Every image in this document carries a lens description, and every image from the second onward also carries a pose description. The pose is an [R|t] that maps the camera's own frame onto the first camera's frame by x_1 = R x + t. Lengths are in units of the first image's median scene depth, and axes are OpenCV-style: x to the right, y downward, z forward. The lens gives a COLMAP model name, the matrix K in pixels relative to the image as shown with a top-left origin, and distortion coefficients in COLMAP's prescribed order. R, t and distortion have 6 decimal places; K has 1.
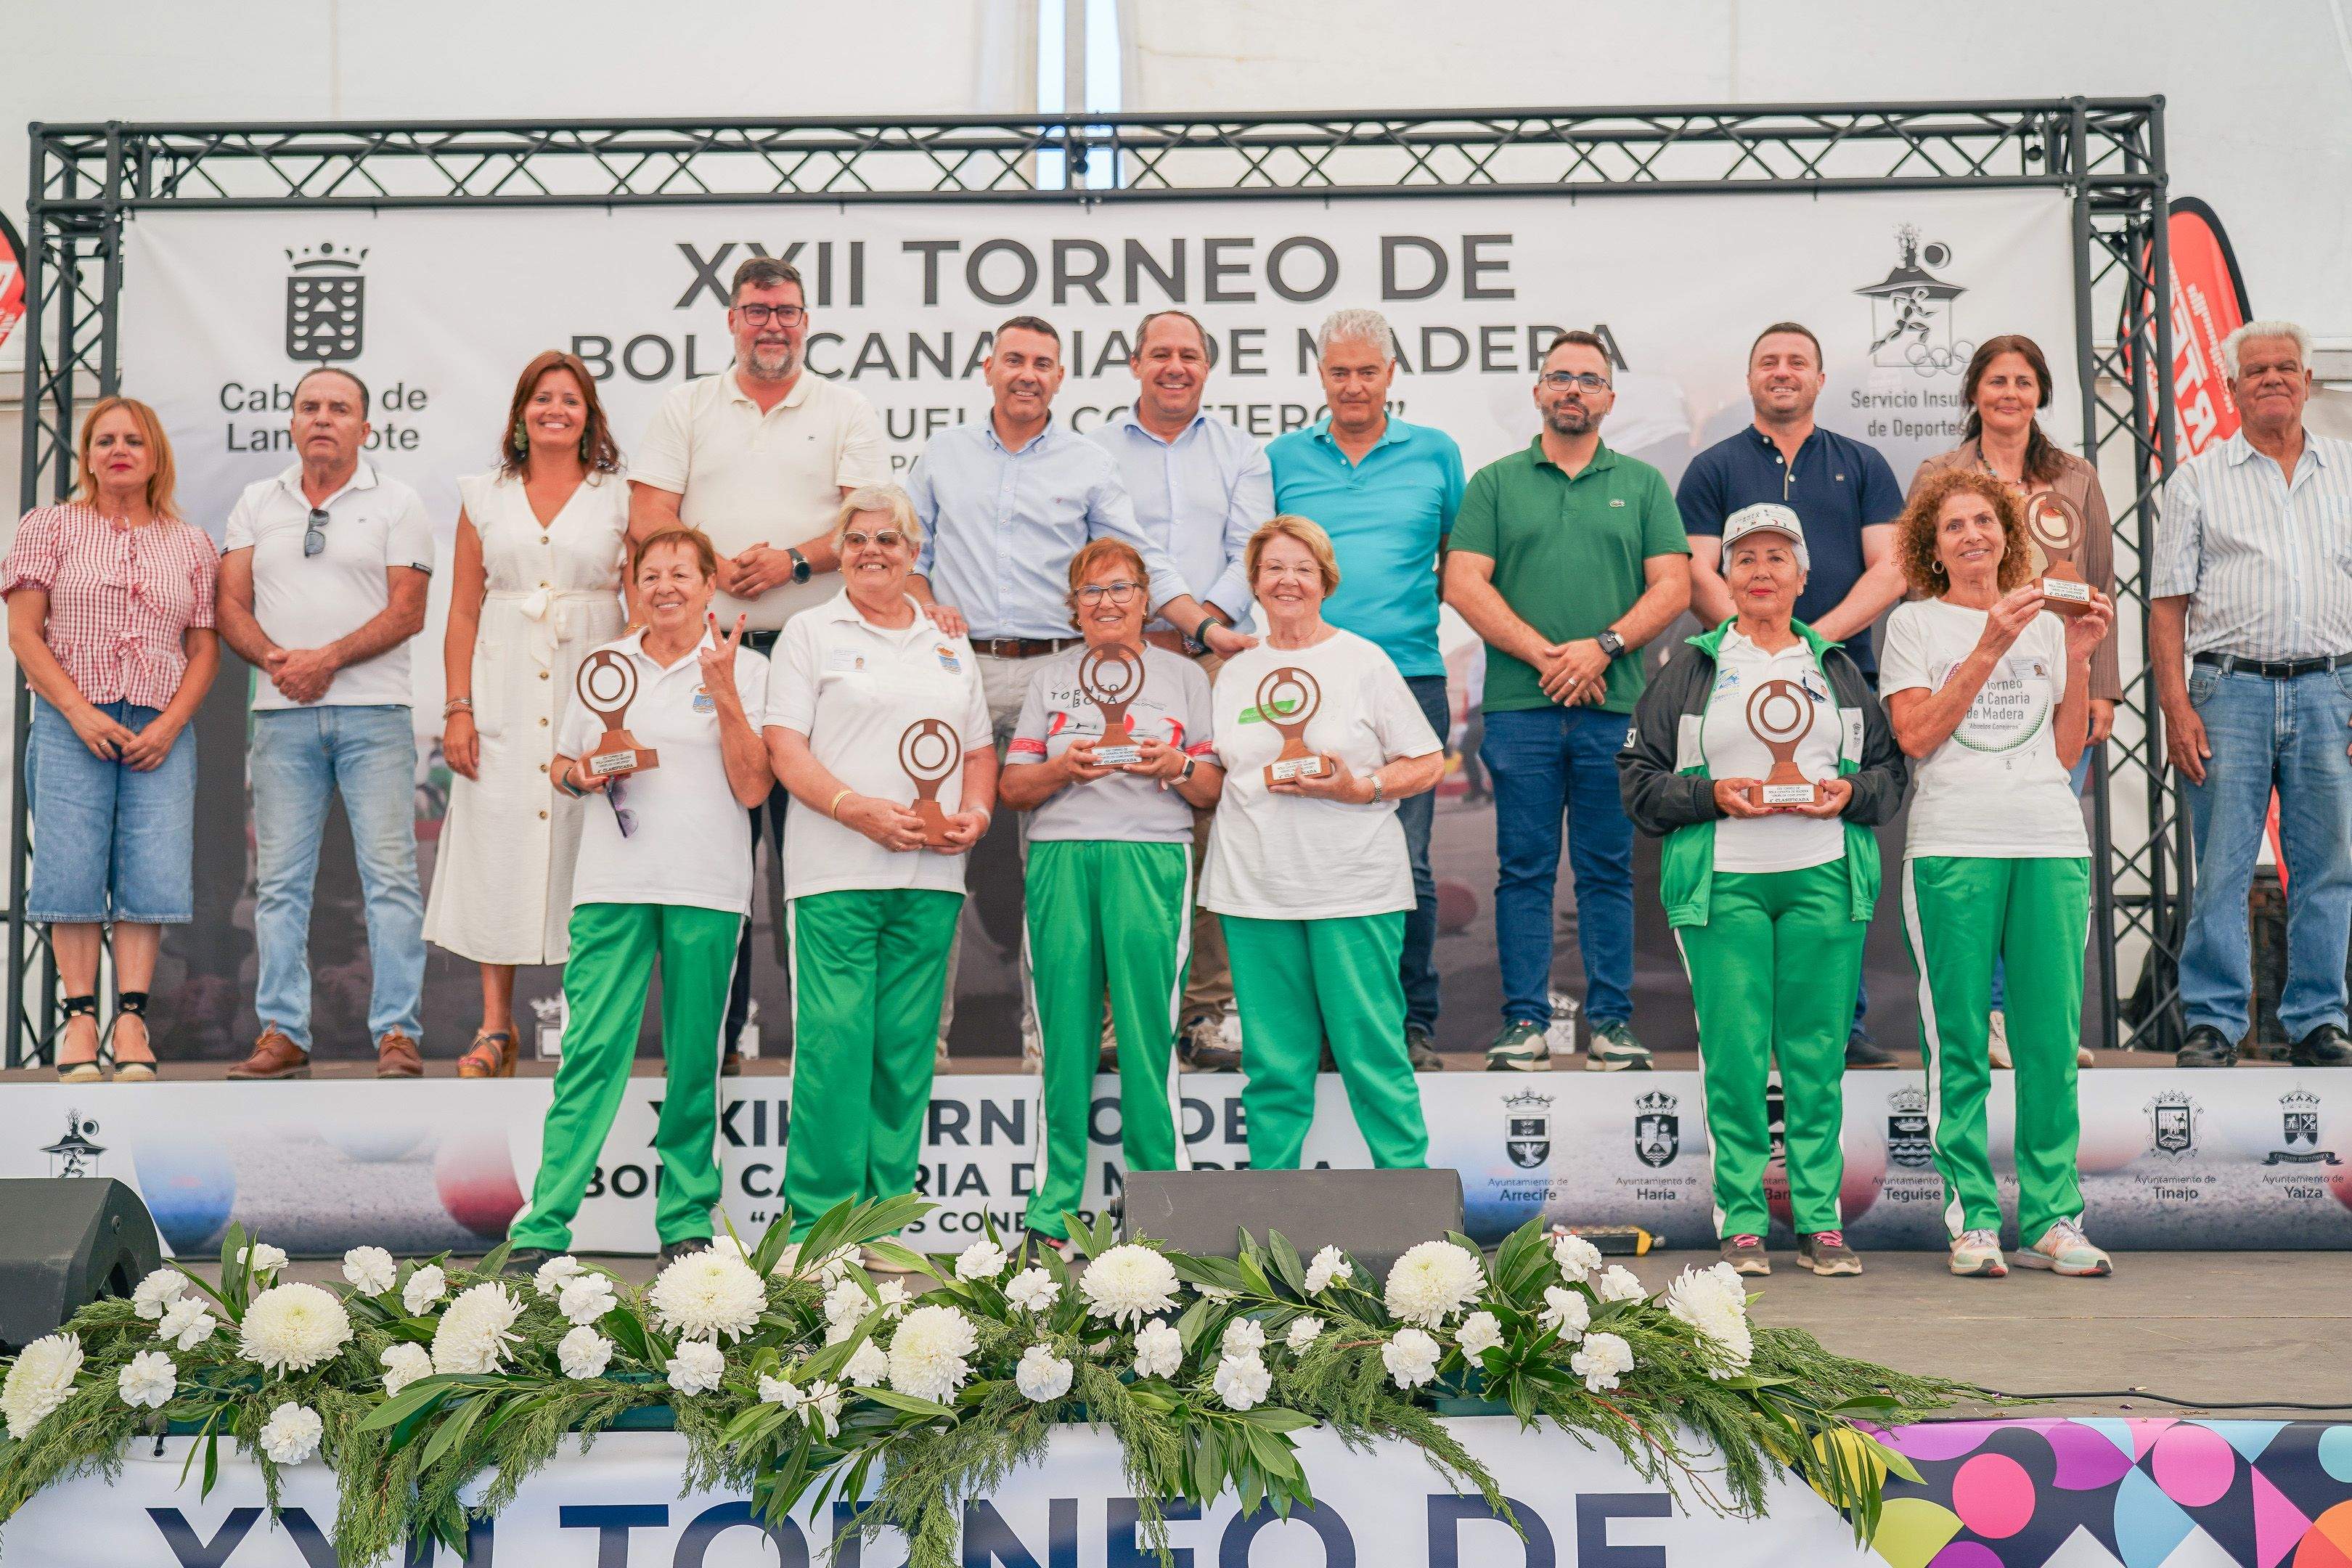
lens RADIAL K [[3801.8, 0, 1176.0], [0, 3801.8, 784.0], [0, 0, 1]] dist [0.018811, -0.098200]
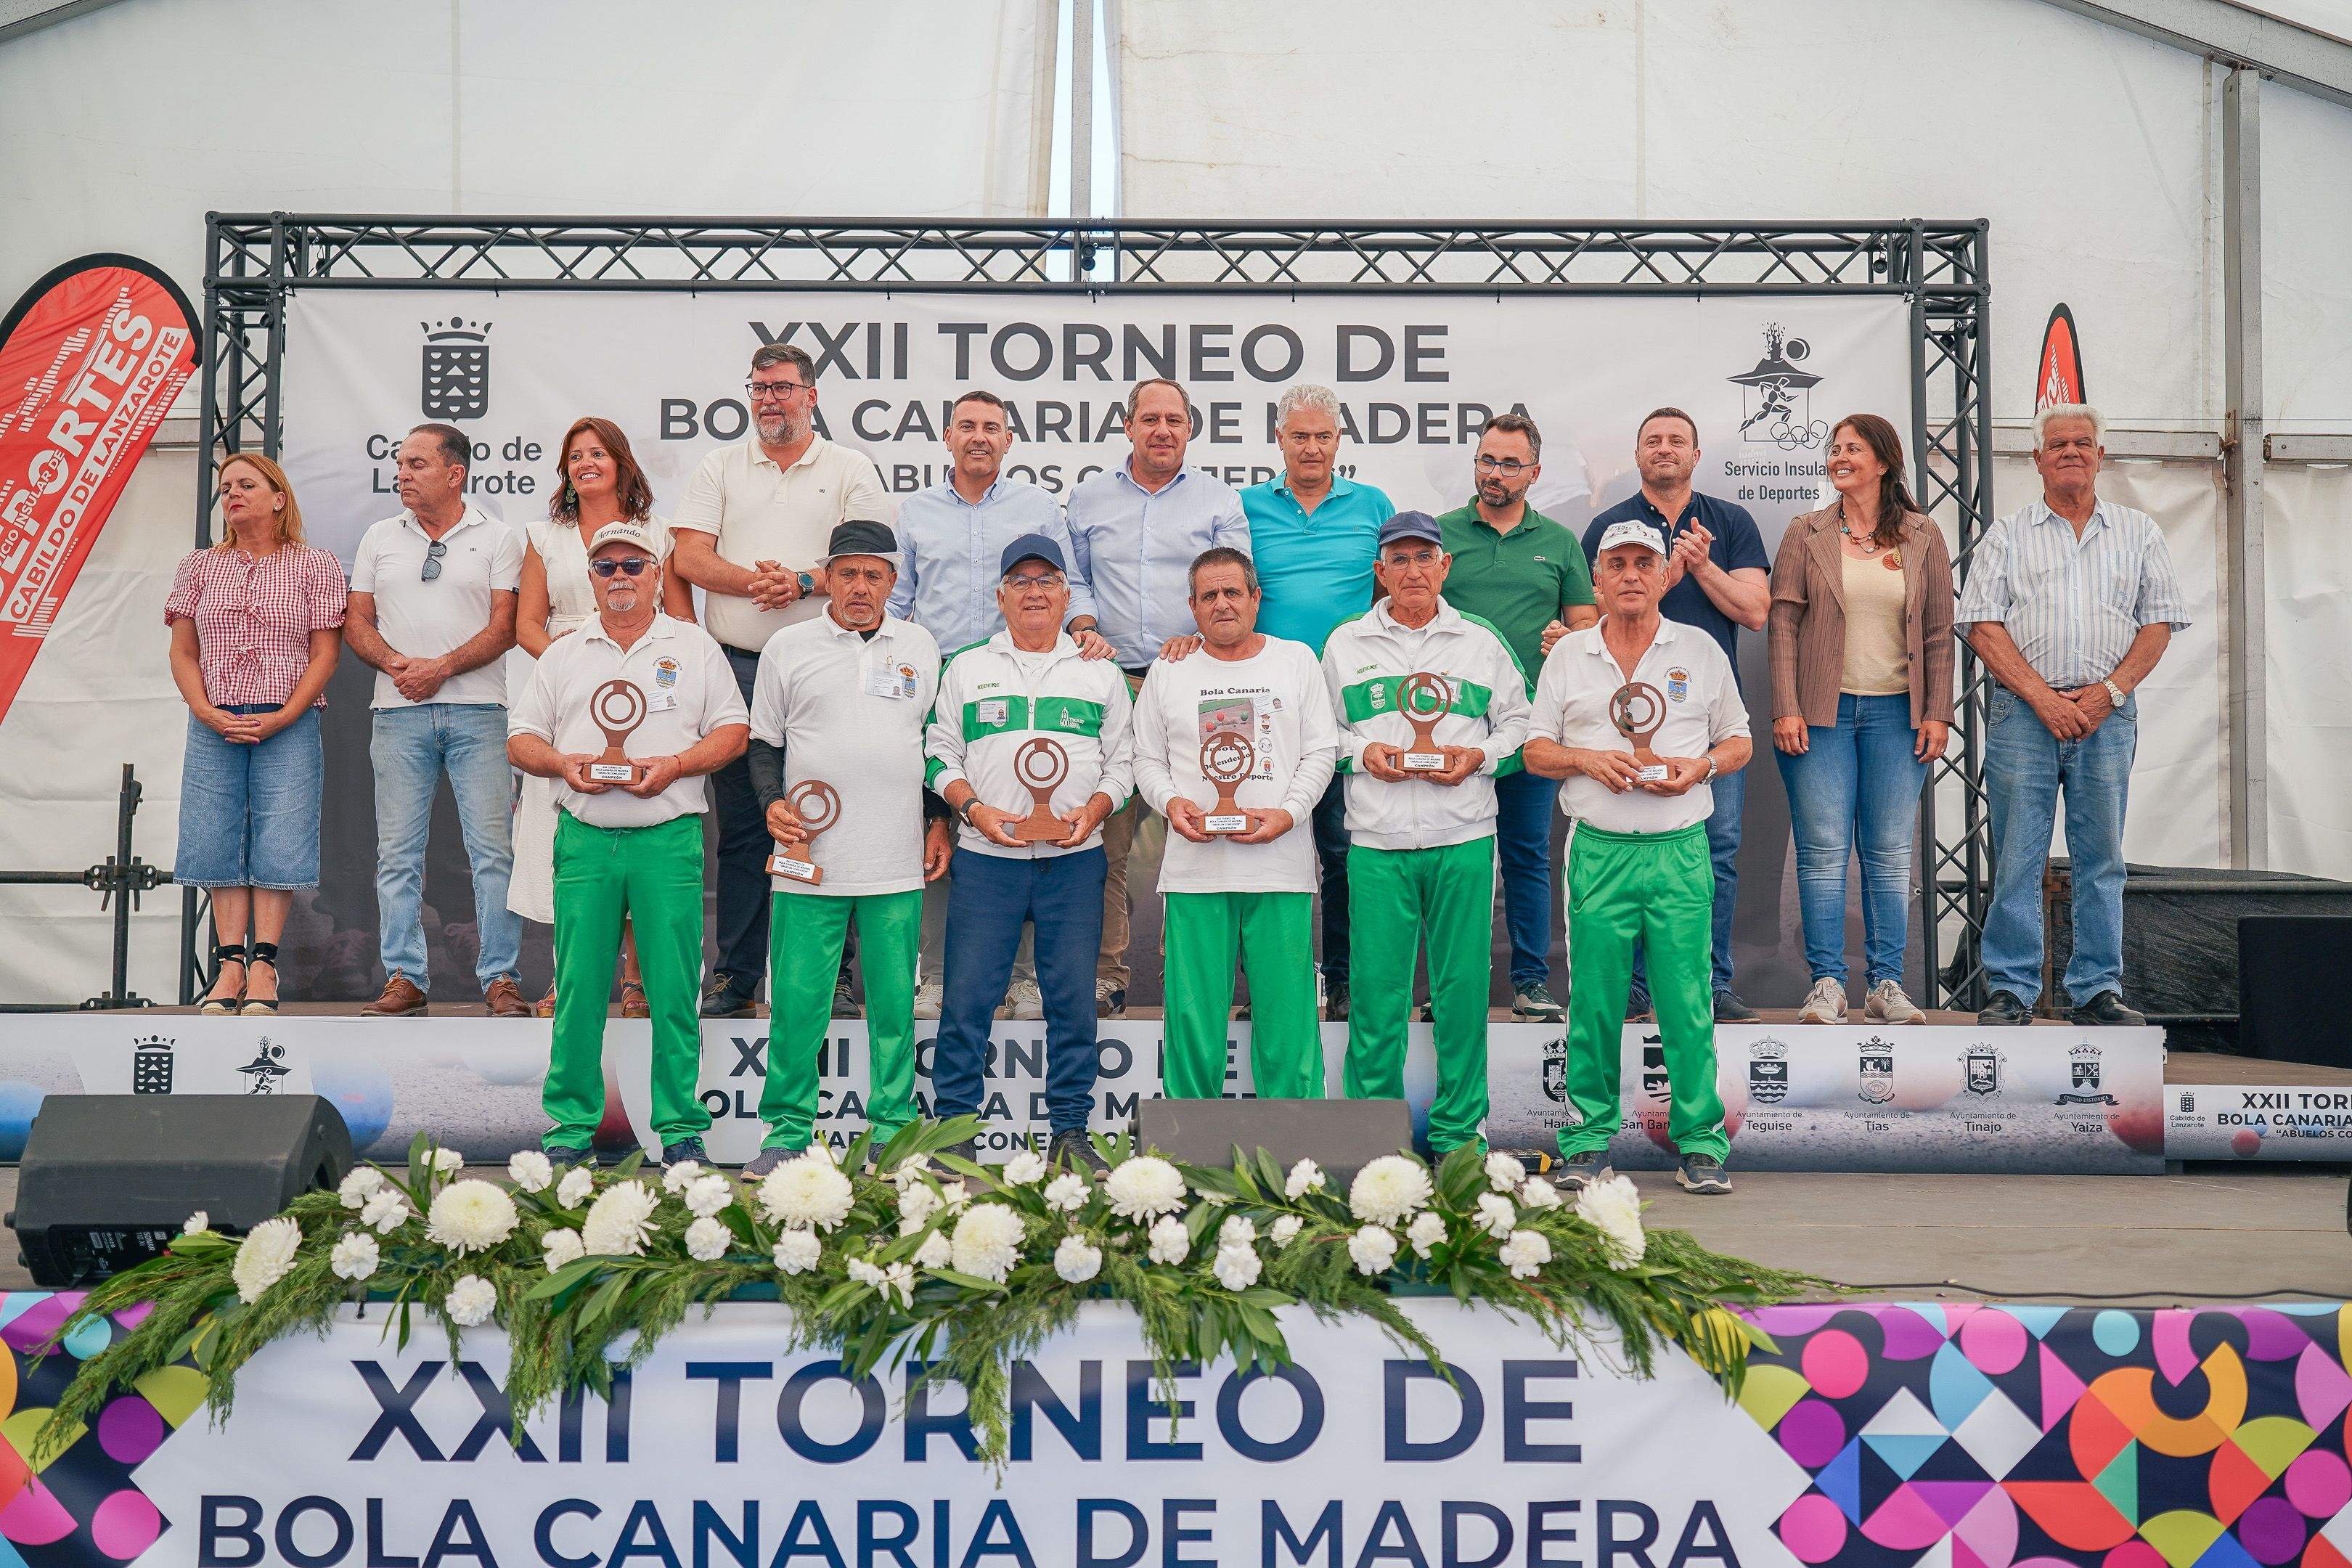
lens RADIAL K [[3385.6, 0, 1176.0], [0, 3385.6, 784.0], [0, 0, 1]] dist [-0.004623, 0.003438]
pose [[0.999707, 0.012753, 0.020588, -0.026466], [-0.012867, 0.999903, 0.005408, -0.006855], [-0.020517, -0.005671, 0.999773, -0.105144]]
